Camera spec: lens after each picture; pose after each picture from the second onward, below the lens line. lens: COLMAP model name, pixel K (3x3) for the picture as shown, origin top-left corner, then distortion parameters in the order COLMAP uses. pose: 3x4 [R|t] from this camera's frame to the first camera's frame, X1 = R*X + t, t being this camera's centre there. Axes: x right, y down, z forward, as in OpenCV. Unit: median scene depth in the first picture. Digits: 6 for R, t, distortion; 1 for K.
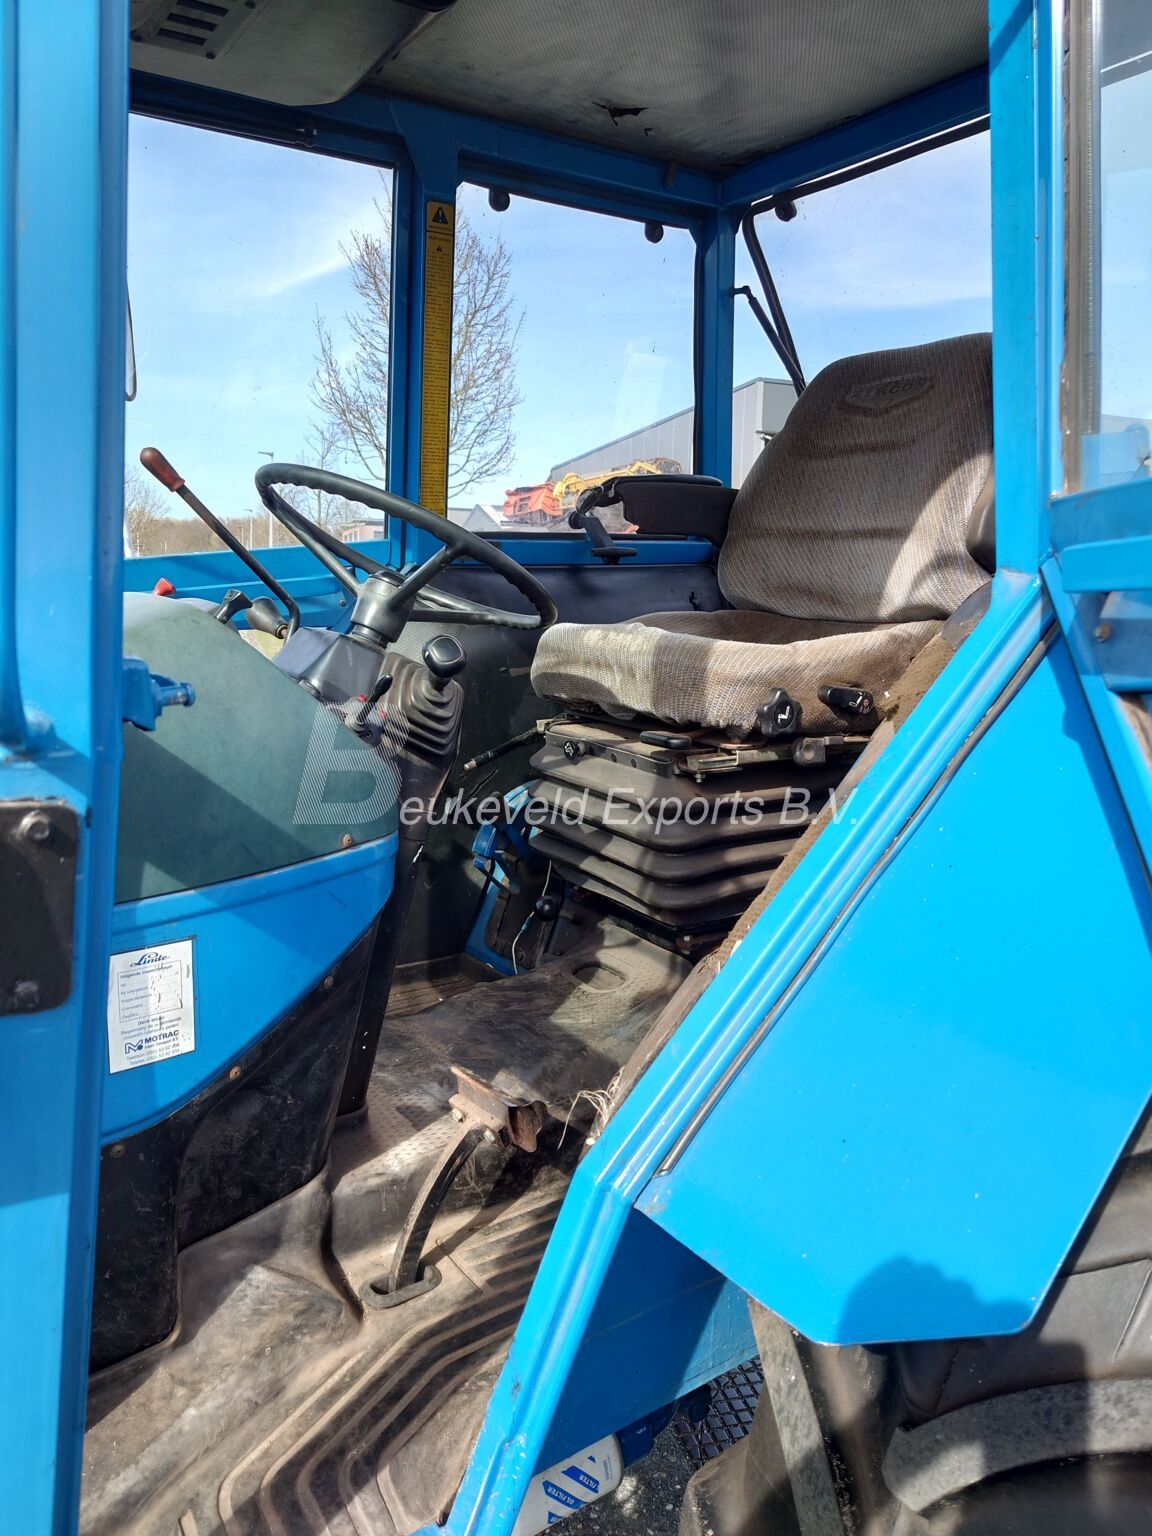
lens RADIAL K [[1079.2, 0, 573.0], [0, 1079.2, 788.2], [0, 0, 1]] dist [-0.000223, -0.000873]
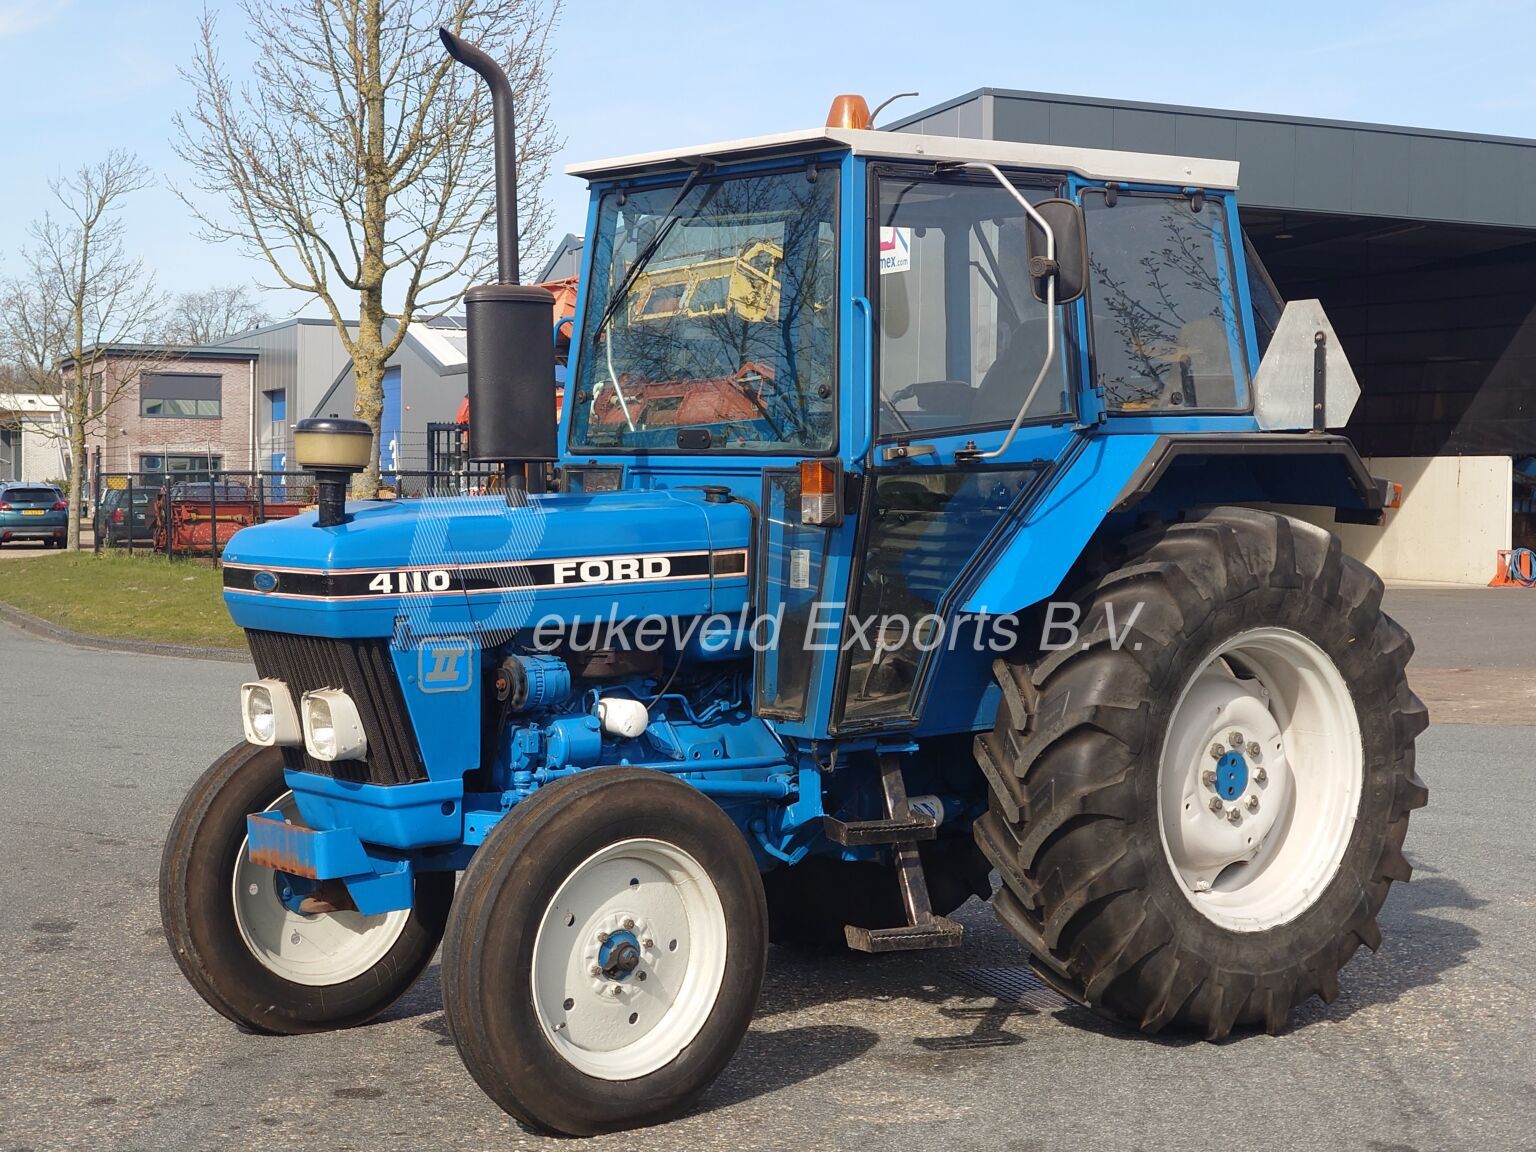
lens RADIAL K [[2665.3, 0, 768.0], [0, 2665.3, 576.0], [0, 0, 1]] dist [-0.022258, -0.043094]
pose [[0.996995, -0.014236, 0.076143, -0.586600], [0.025769, 0.987937, -0.152700, 0.764937], [-0.073051, 0.154203, 0.985335, -3.601626]]
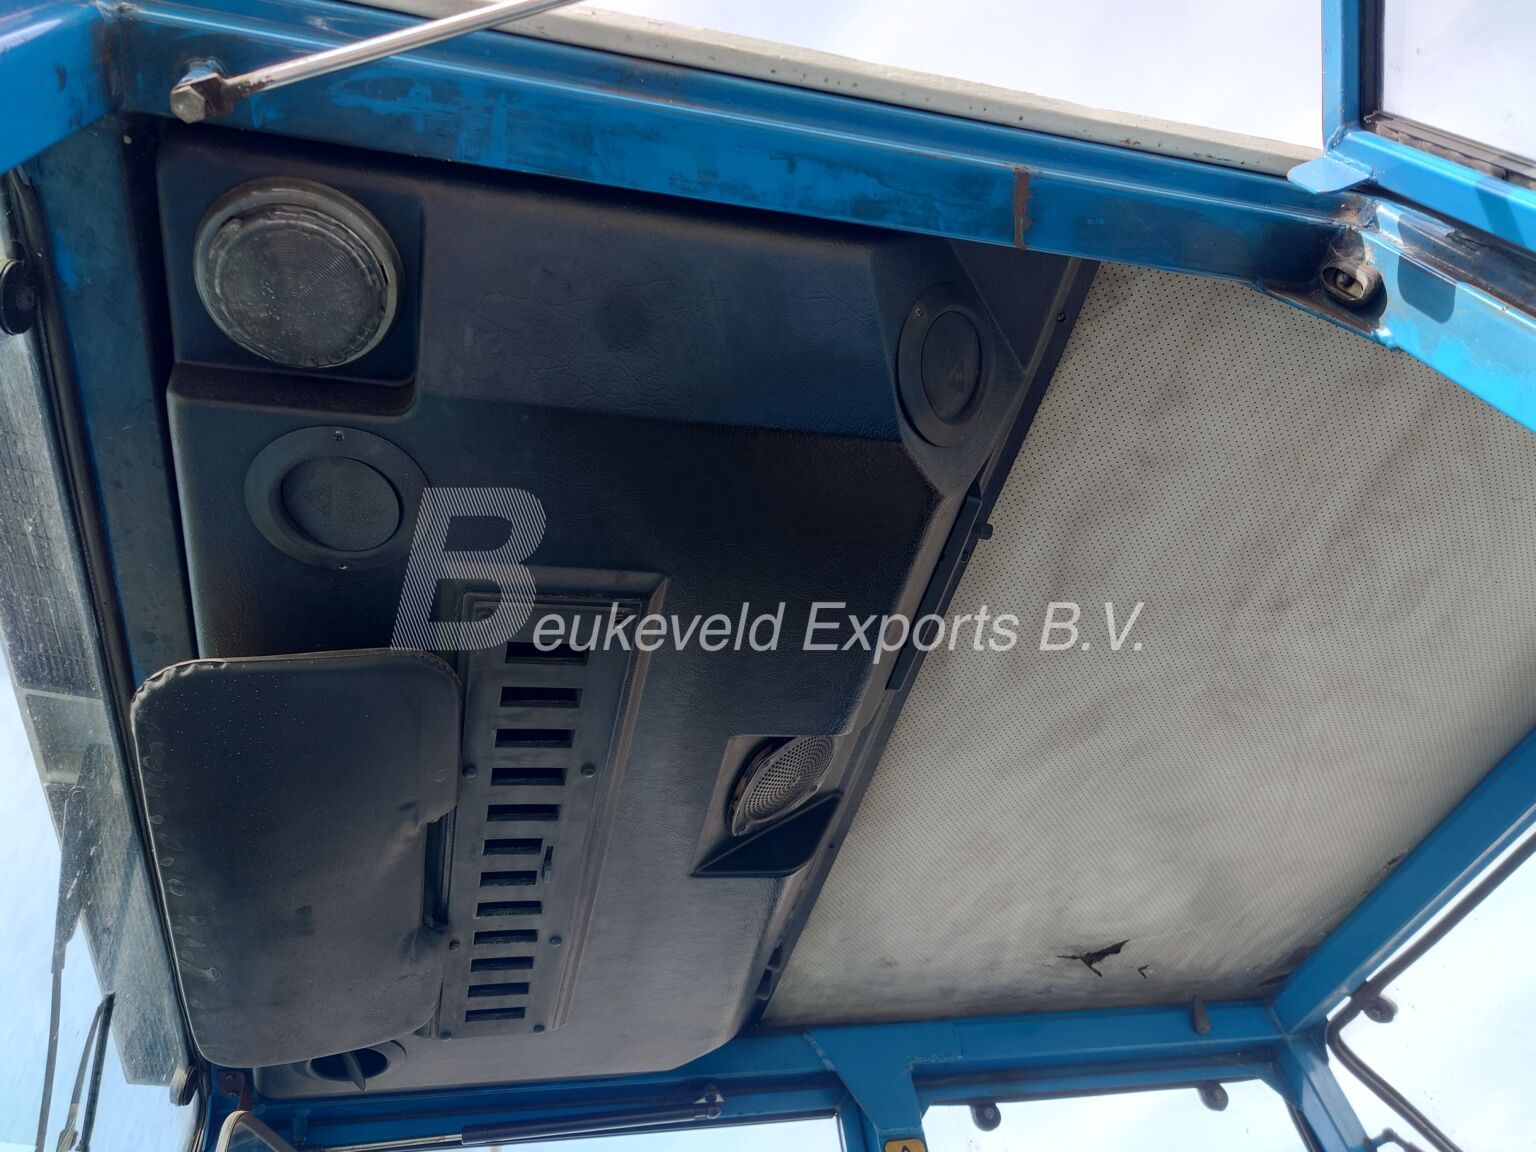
lens RADIAL K [[1103.8, 0, 768.0], [0, 1103.8, 576.0], [0, 0, 1]] dist [-0.000146, 0.006526]
pose [[0.920176, -0.374428, -0.114364, 0.020472], [0.097786, 0.502664, -0.858934, -0.112573], [0.379096, 0.779187, 0.499153, 0.318528]]
